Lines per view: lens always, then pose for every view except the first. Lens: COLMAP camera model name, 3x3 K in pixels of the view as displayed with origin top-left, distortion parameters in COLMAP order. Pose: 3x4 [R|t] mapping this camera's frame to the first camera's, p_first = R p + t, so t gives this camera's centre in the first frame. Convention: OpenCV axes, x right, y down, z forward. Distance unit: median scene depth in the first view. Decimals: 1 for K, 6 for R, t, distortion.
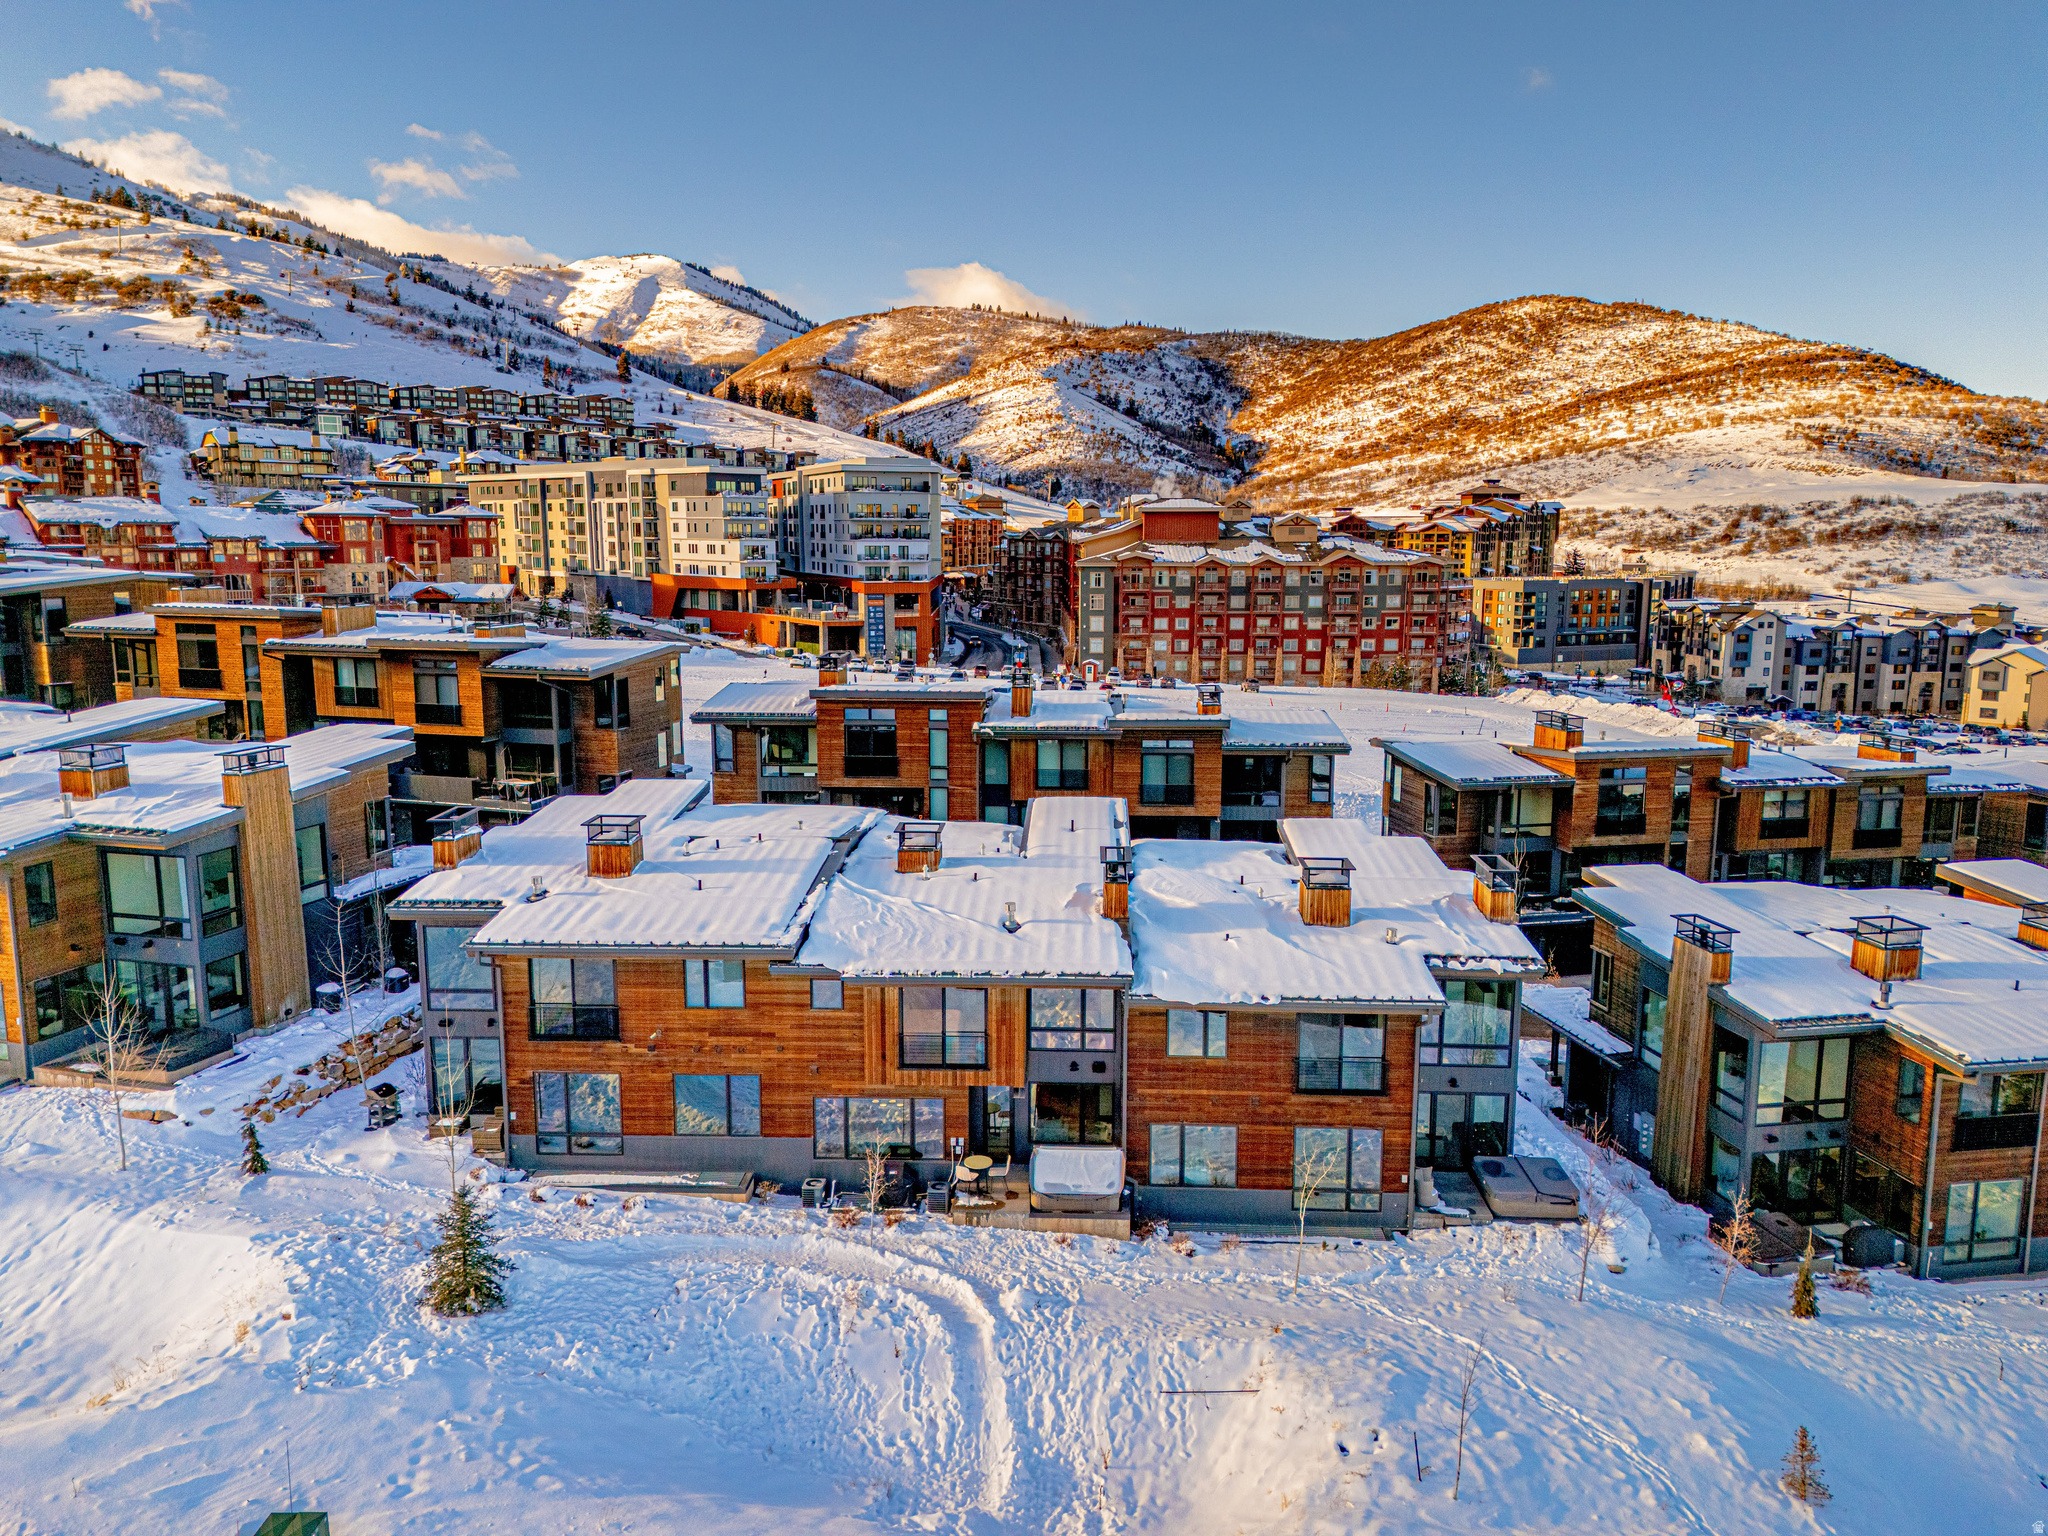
lens RADIAL K [[1491.7, 0, 1021.6], [0, 1491.7, 770.0], [0, 0, 1]] dist [0.074509, -0.060849]
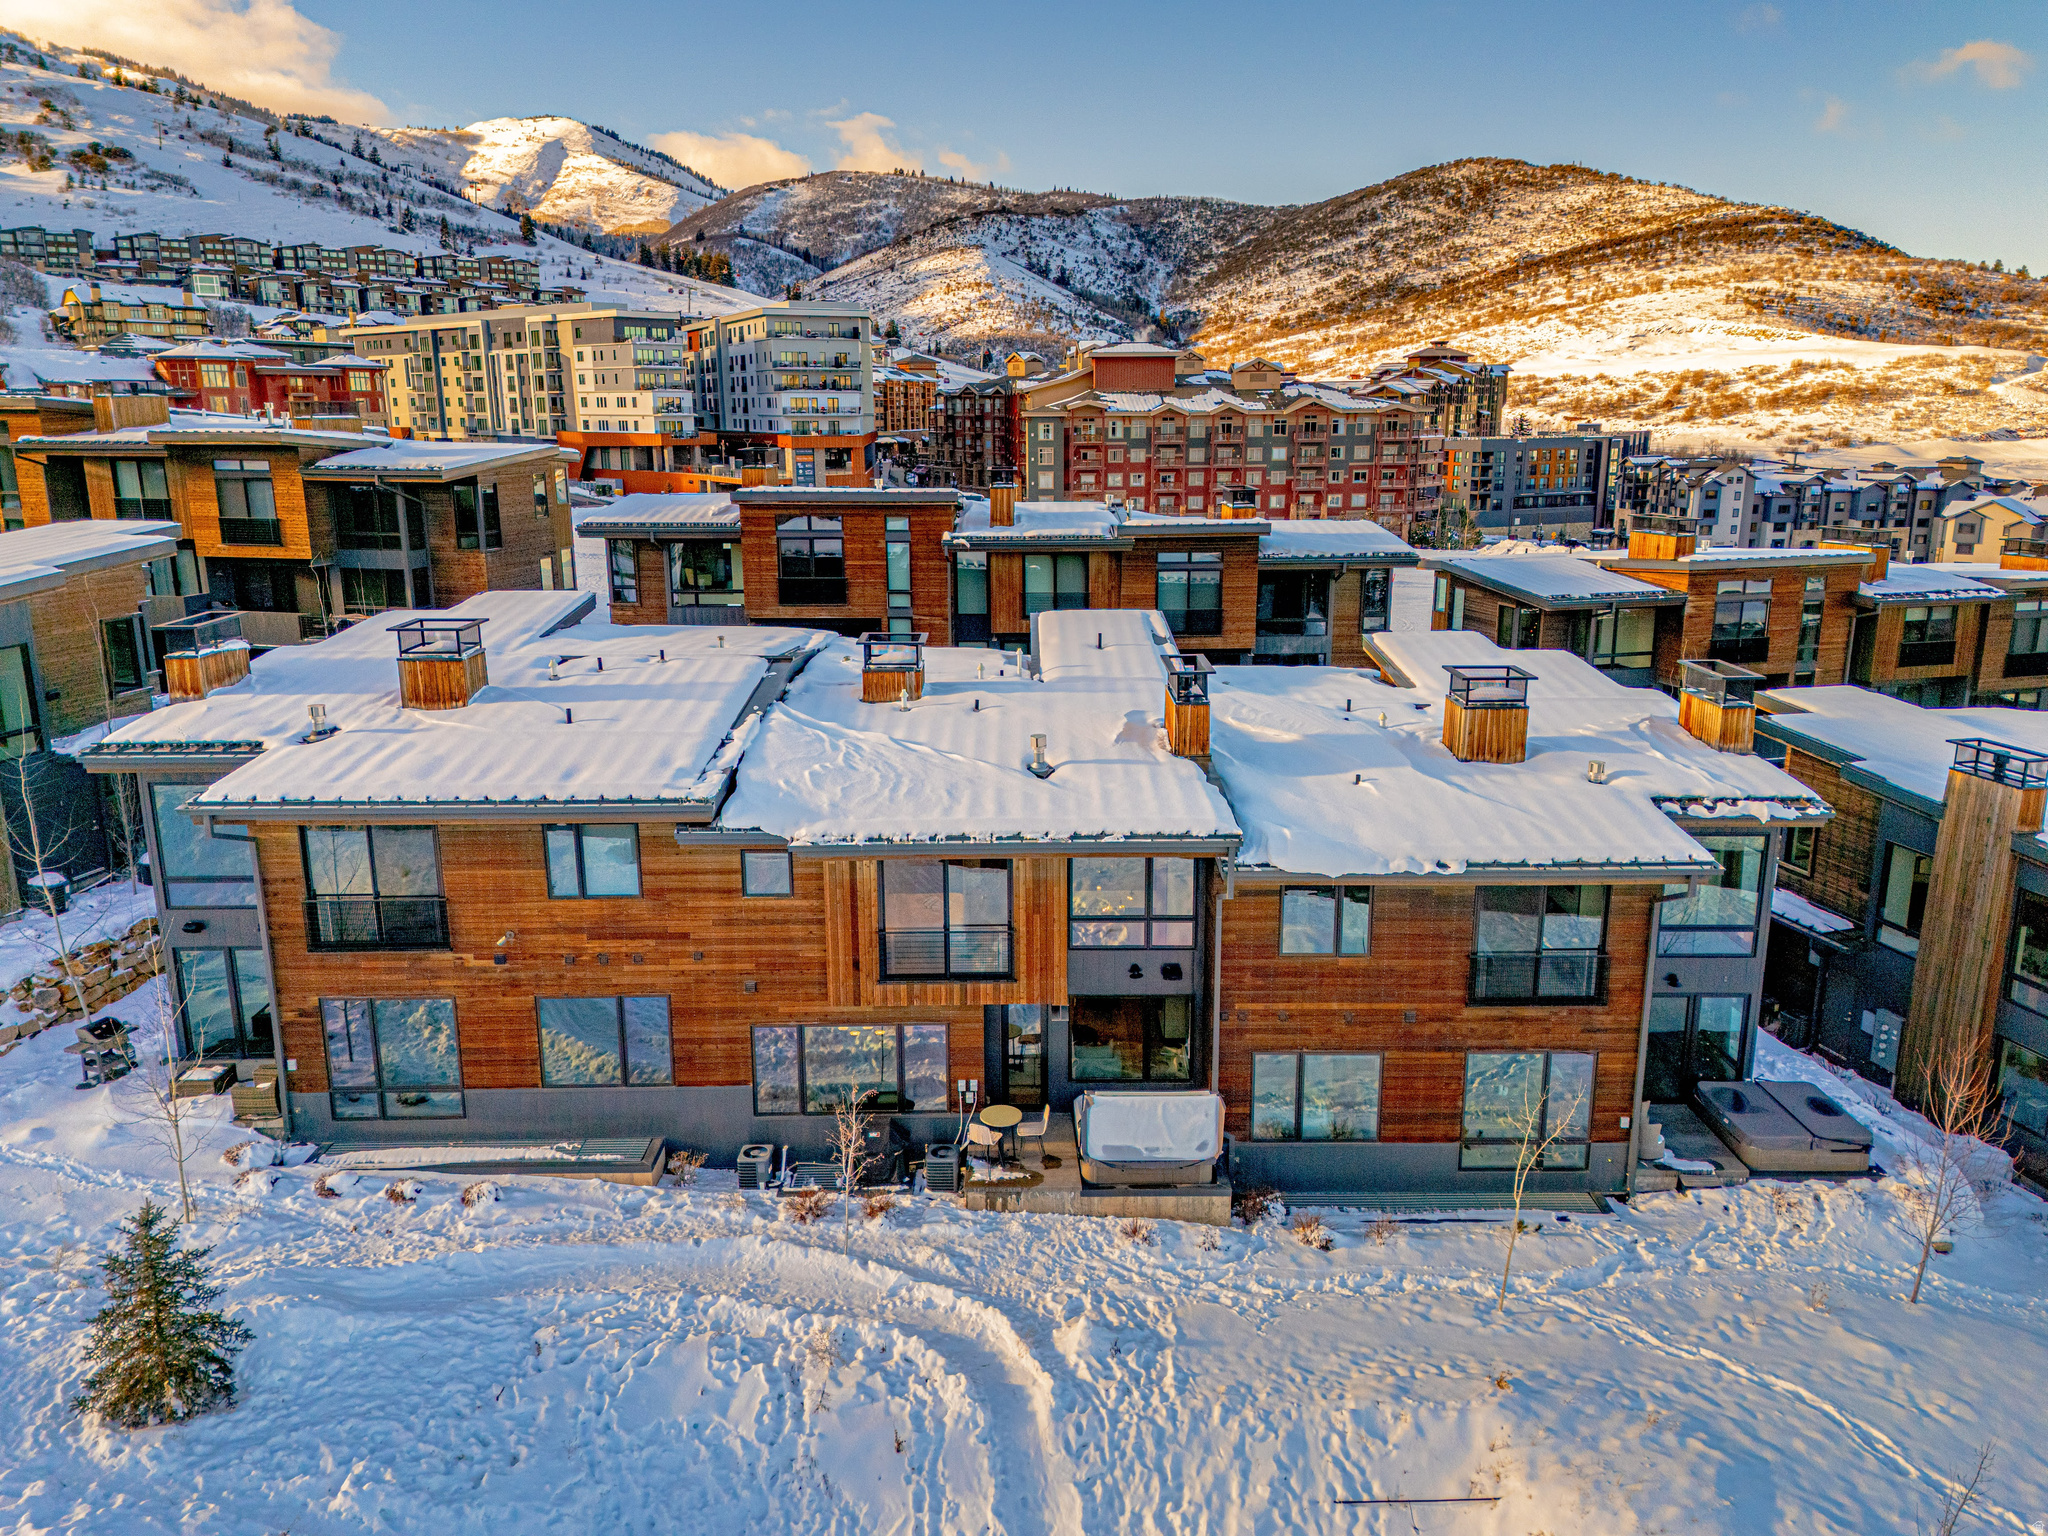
lens RADIAL K [[1491.7, 0, 1023.1], [0, 1491.7, 768.3], [0, 0, 1]] dist [0.074509, -0.060849]
pose [[0.998838, -0.017352, 0.044952, -0.026416], [0.013930, 0.997059, 0.075361, 0.031685], [-0.046127, -0.074647, 0.996143, 0.194595]]
